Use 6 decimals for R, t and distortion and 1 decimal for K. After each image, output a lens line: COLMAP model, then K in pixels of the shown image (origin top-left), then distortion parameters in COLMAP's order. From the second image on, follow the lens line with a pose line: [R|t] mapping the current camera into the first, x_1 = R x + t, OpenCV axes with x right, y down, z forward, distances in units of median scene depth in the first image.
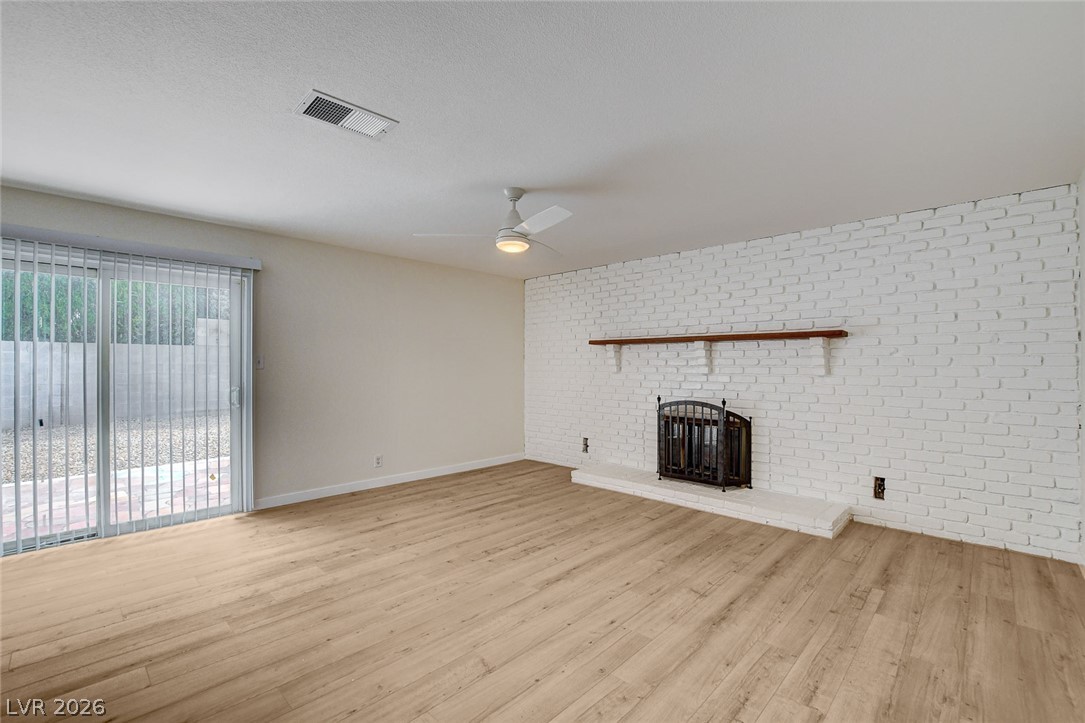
lens RADIAL K [[480.2, 0, 548.0], [0, 480.2, 366.3], [0, 0, 1]] dist [-0.021987, 0.000466]
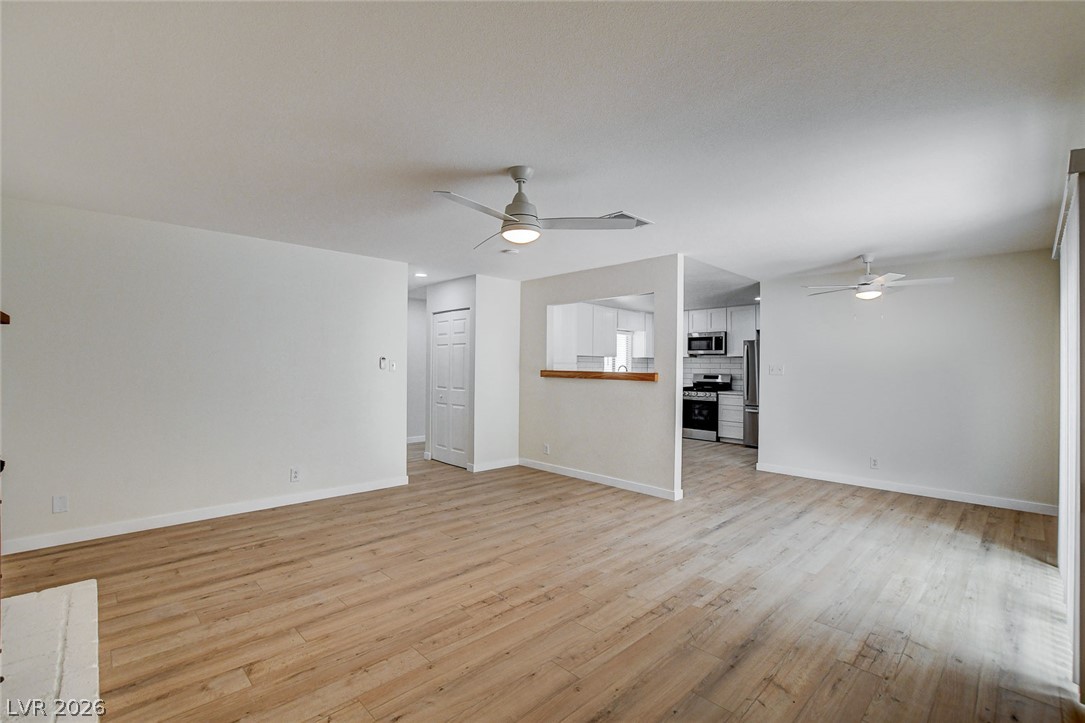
lens RADIAL K [[476.0, 0, 546.2], [0, 476.0, 362.7], [0, 0, 1]] dist [-0.019600, 0.000316]
pose [[-0.999129, -0.009289, 0.040693, -0.115644], [-0.009577, 0.999930, -0.006881, -0.013341], [-0.040626, -0.007265, -0.999148, 1.372168]]
